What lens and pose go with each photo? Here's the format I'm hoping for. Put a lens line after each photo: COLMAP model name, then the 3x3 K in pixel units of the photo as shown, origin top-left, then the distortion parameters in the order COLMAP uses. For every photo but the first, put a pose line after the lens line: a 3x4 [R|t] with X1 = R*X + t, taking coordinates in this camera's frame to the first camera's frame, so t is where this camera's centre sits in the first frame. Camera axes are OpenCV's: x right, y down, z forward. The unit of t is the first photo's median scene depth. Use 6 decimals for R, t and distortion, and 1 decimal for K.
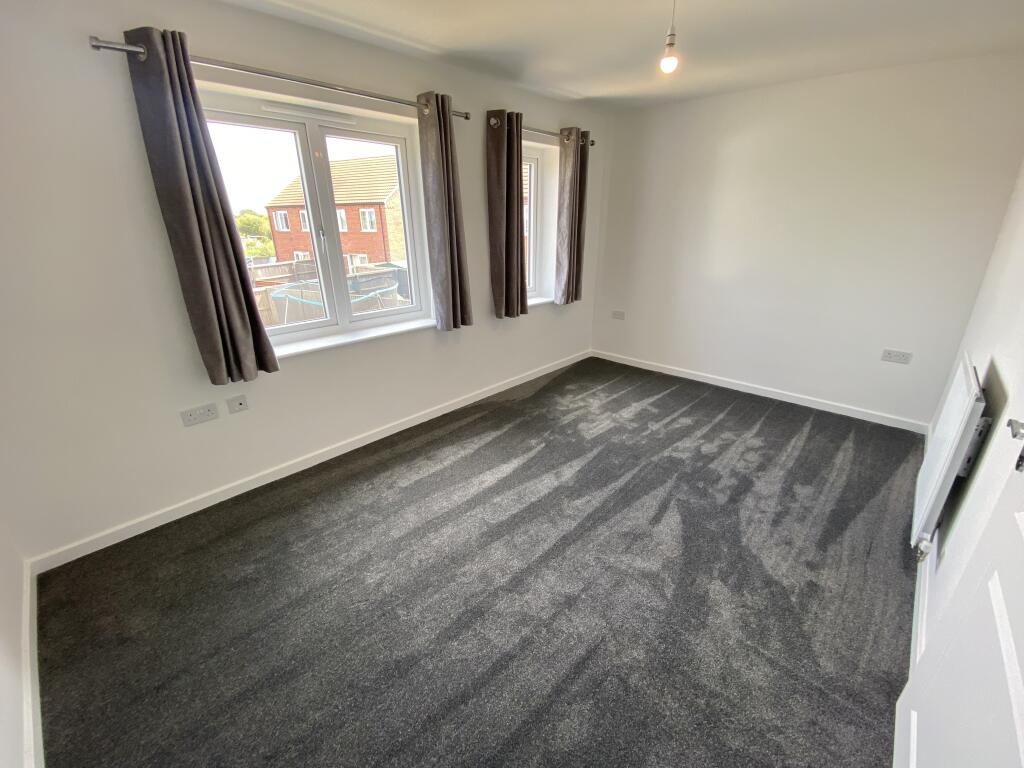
lens RADIAL K [[419.6, 0, 512.0], [0, 419.6, 384.0], [0, 0, 1]] dist [0.000803, -0.000209]
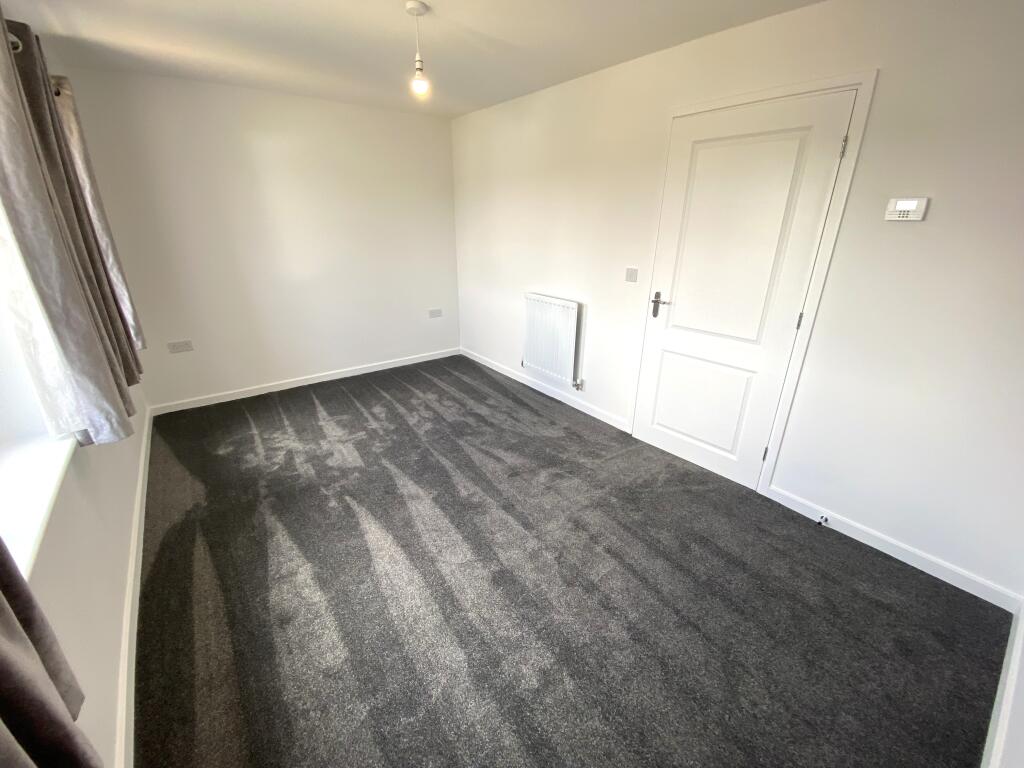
lens RADIAL K [[419.6, 0, 512.0], [0, 419.6, 384.0], [0, 0, 1]] dist [0.000803, -0.000209]
pose [[0.126830, -0.347920, 0.928906, -0.578111], [0.337886, 0.895616, 0.289318, -0.185073], [-0.932602, 0.277170, 0.231149, 0.452339]]
